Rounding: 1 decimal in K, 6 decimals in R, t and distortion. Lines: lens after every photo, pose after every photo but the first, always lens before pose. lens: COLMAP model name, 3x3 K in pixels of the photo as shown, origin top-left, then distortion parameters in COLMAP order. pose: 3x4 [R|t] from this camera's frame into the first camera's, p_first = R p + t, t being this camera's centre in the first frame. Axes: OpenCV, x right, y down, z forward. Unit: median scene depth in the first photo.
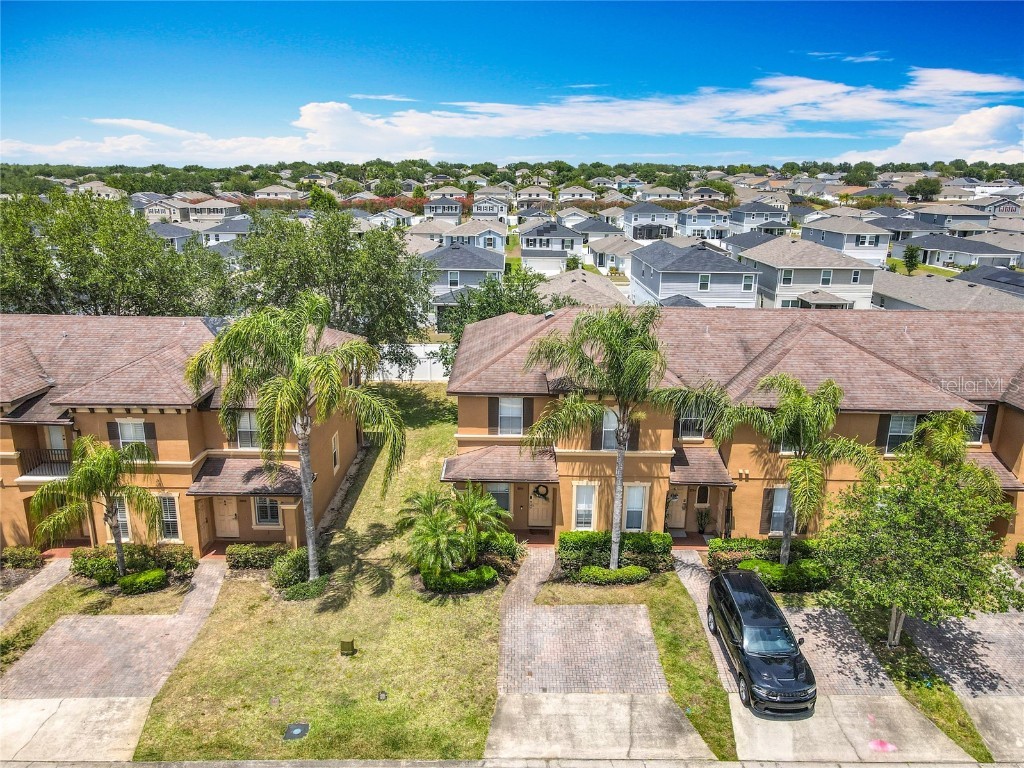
lens RADIAL K [[717.0, 0, 535.8], [0, 717.0, 354.1], [0, 0, 1]] dist [0.021214, 0.003907]
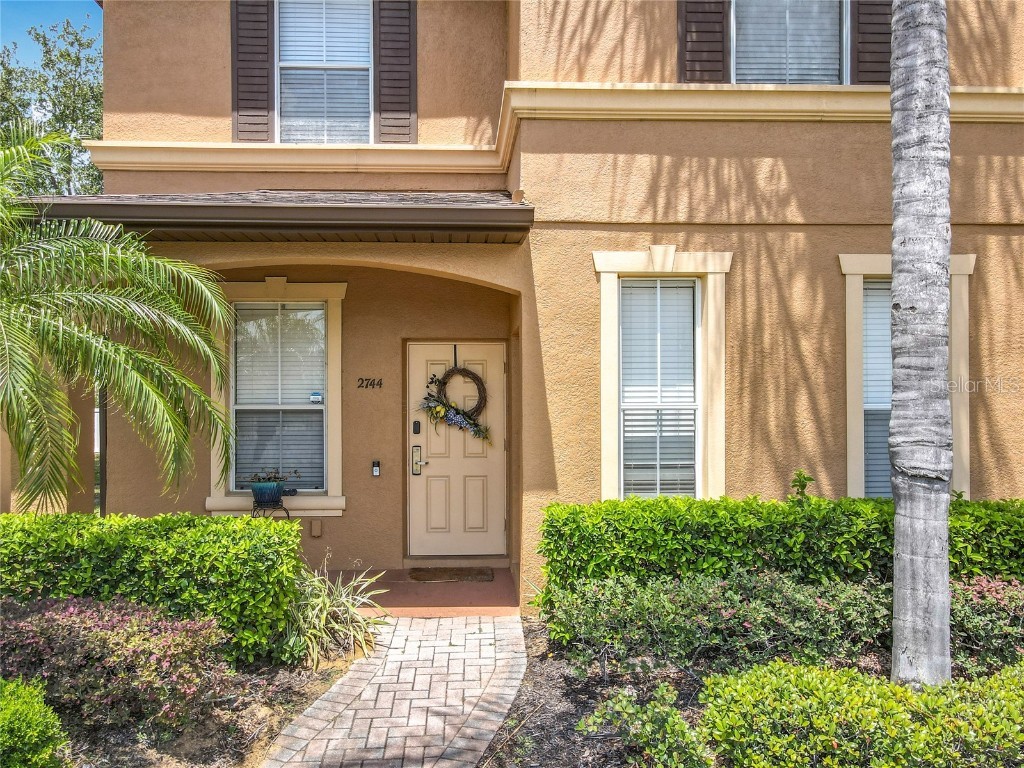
lens RADIAL K [[723.4, 0, 512.0], [0, 723.4, 384.0], [0, 0, 1]] dist [0.009702, 0.006217]
pose [[0.999292, -0.020393, 0.031620, 0.019899], [0.027558, 0.968862, -0.246062, 0.269532], [-0.025617, 0.246759, 0.968738, 0.829087]]
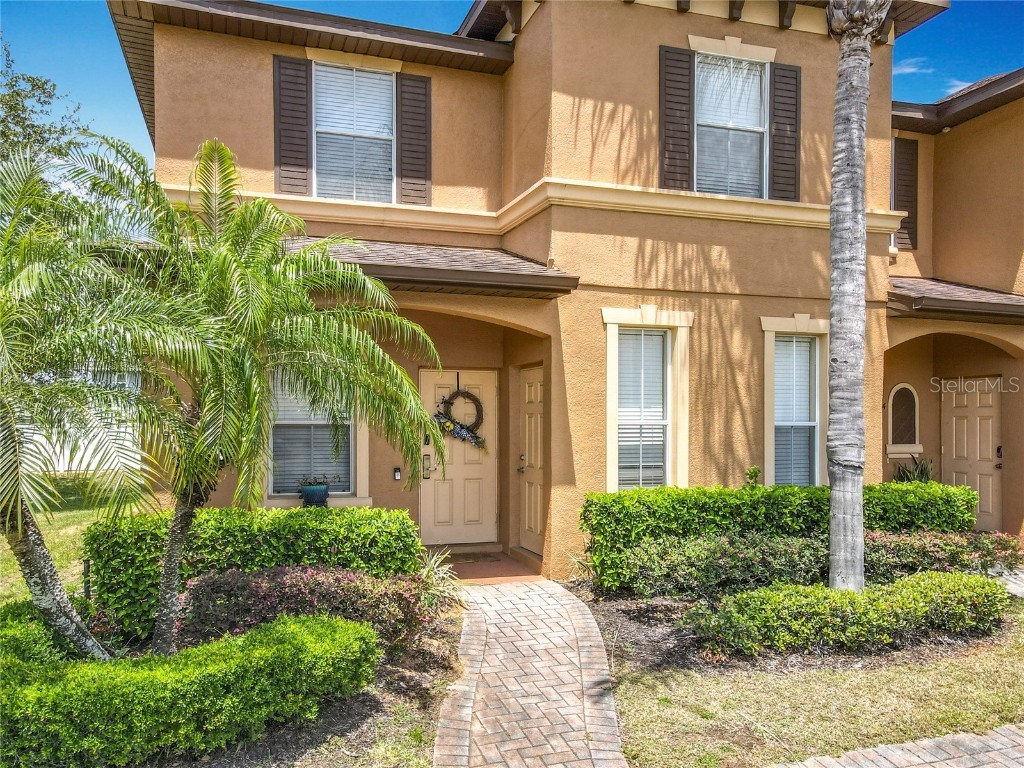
lens RADIAL K [[732.4, 0, 483.3], [0, 732.4, 401.2], [0, 0, 1]] dist [0.030718, 0.002974]
pose [[0.960649, -0.009256, 0.277611, -0.074305], [0.077031, 0.969121, -0.234246, 0.280517], [-0.266870, 0.246413, 0.931698, 0.775971]]
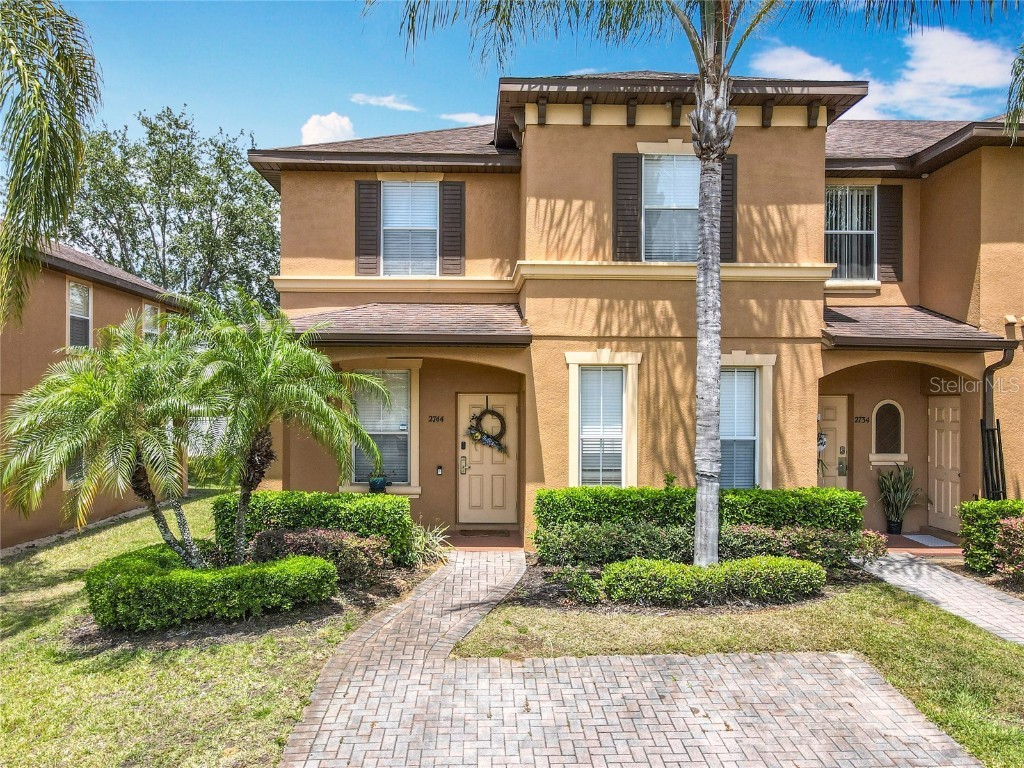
lens RADIAL K [[723.4, 0, 512.0], [0, 723.4, 384.0], [0, 0, 1]] dist [0.009702, 0.006217]
pose [[0.999829, -0.013633, 0.012483, 0.017549], [0.016342, 0.967513, -0.252291, 0.294188], [-0.008638, 0.252452, 0.967571, 0.654449]]
